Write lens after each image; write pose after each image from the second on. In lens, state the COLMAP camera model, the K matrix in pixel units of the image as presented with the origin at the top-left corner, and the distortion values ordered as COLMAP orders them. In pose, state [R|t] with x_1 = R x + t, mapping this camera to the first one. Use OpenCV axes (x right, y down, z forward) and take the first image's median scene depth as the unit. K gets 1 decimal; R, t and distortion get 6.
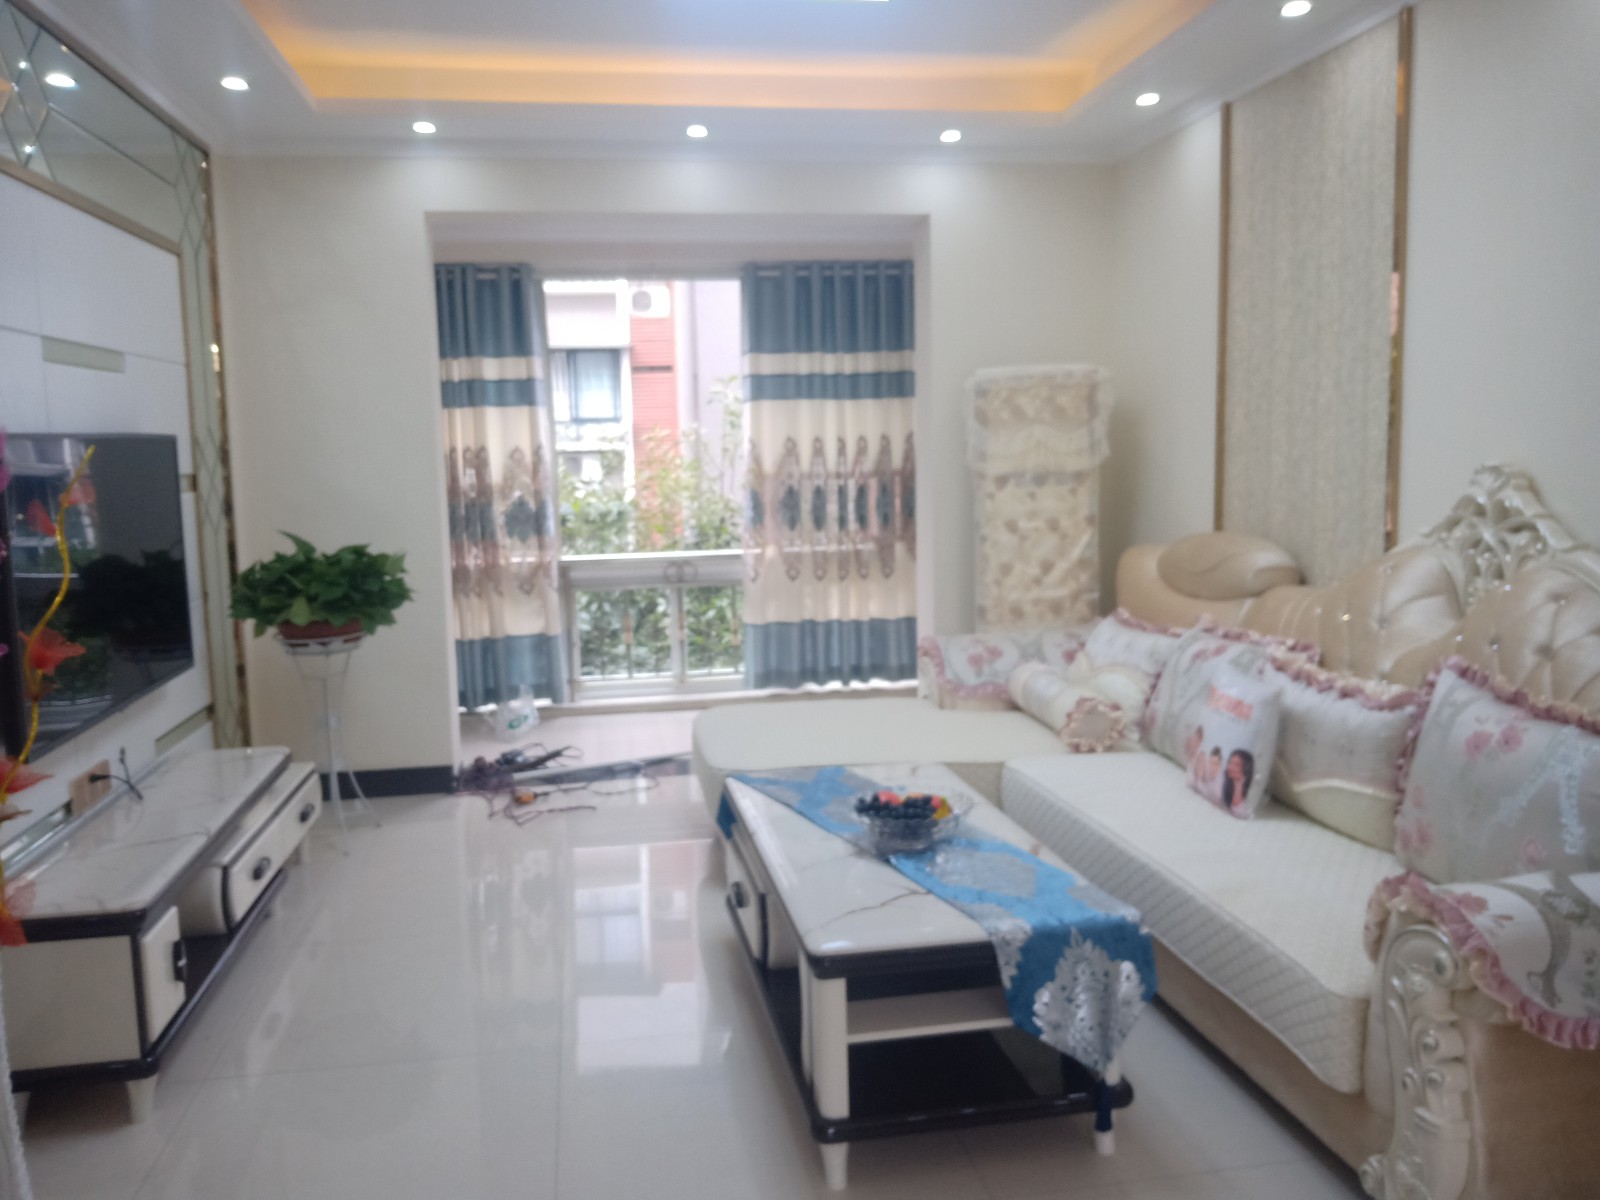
lens RADIAL K [[1297.2, 0, 800.2], [0, 1297.2, 596.7], [0, 0, 1]] dist [0.057268, -0.121272]
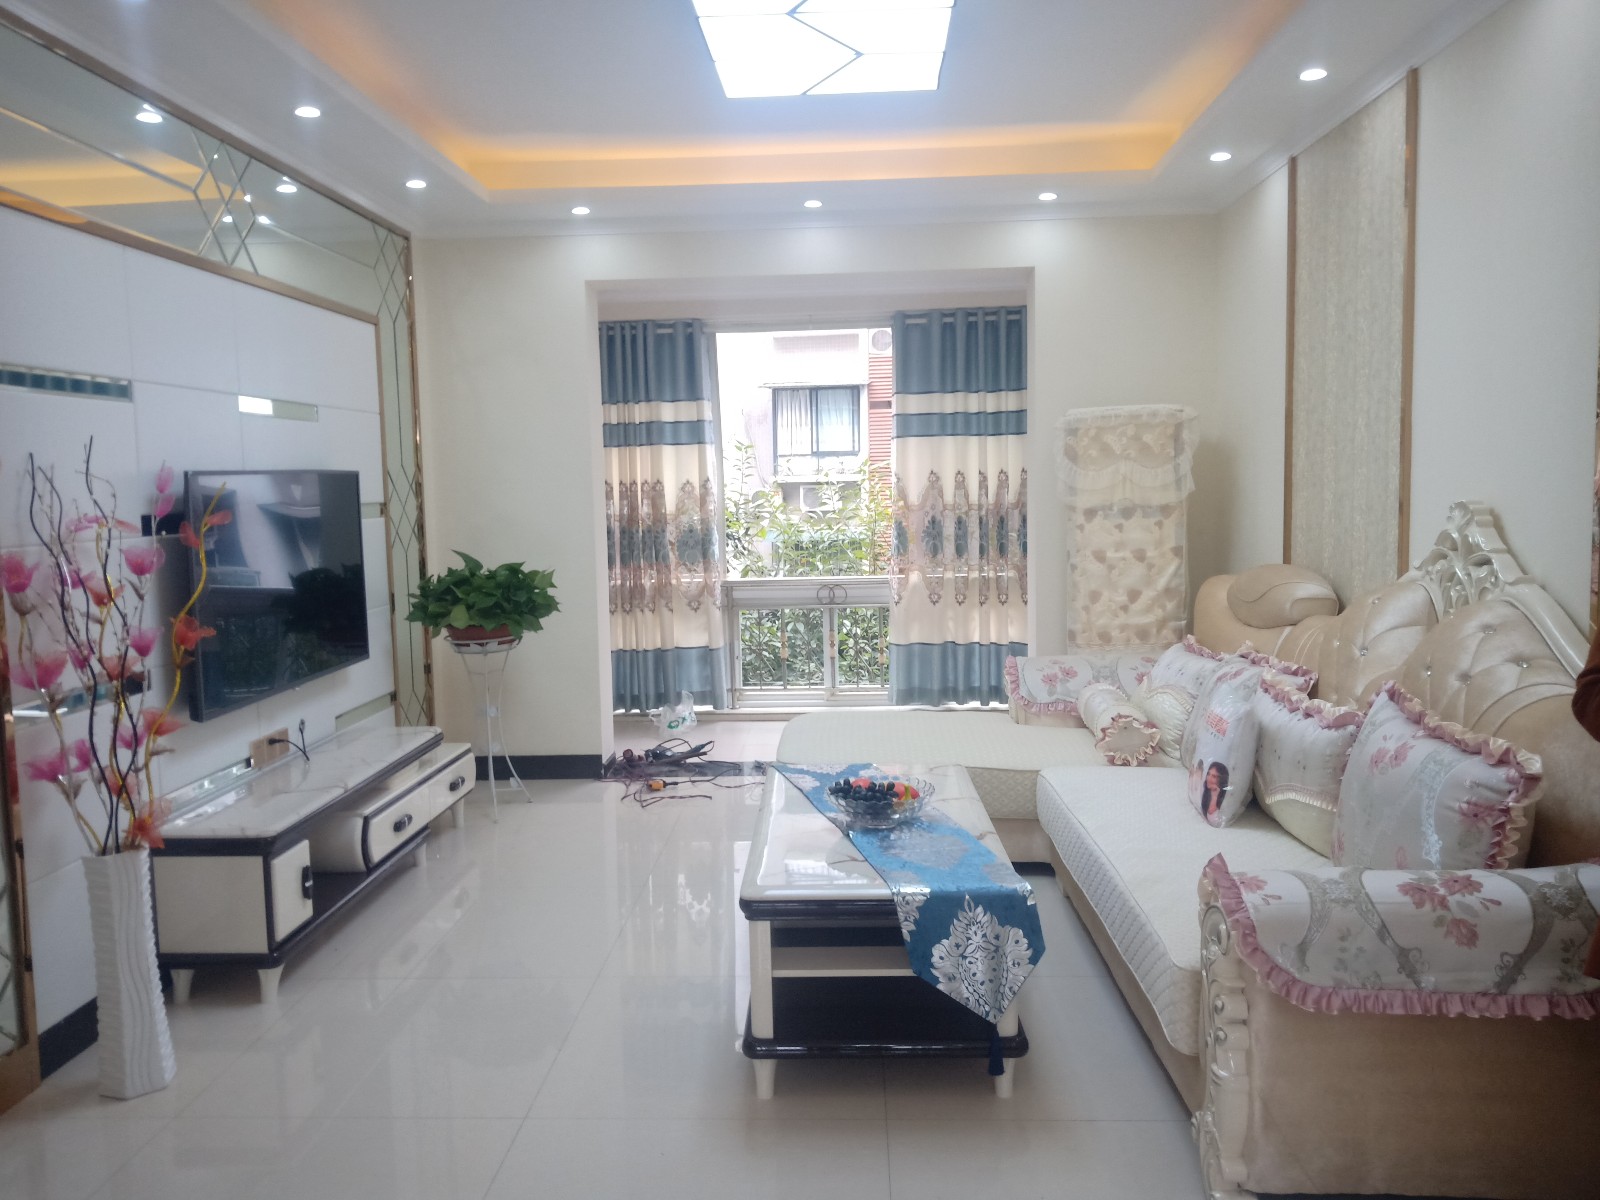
lens RADIAL K [[1264.6, 0, 783.6], [0, 1264.6, 595.9], [0, 0, 1]] dist [0.079391, -0.149624]
pose [[0.977891, 0.022194, -0.207936, 0.146098], [-0.026745, 0.999460, -0.019100, 0.006163], [0.207400, 0.024239, 0.977956, -0.083226]]
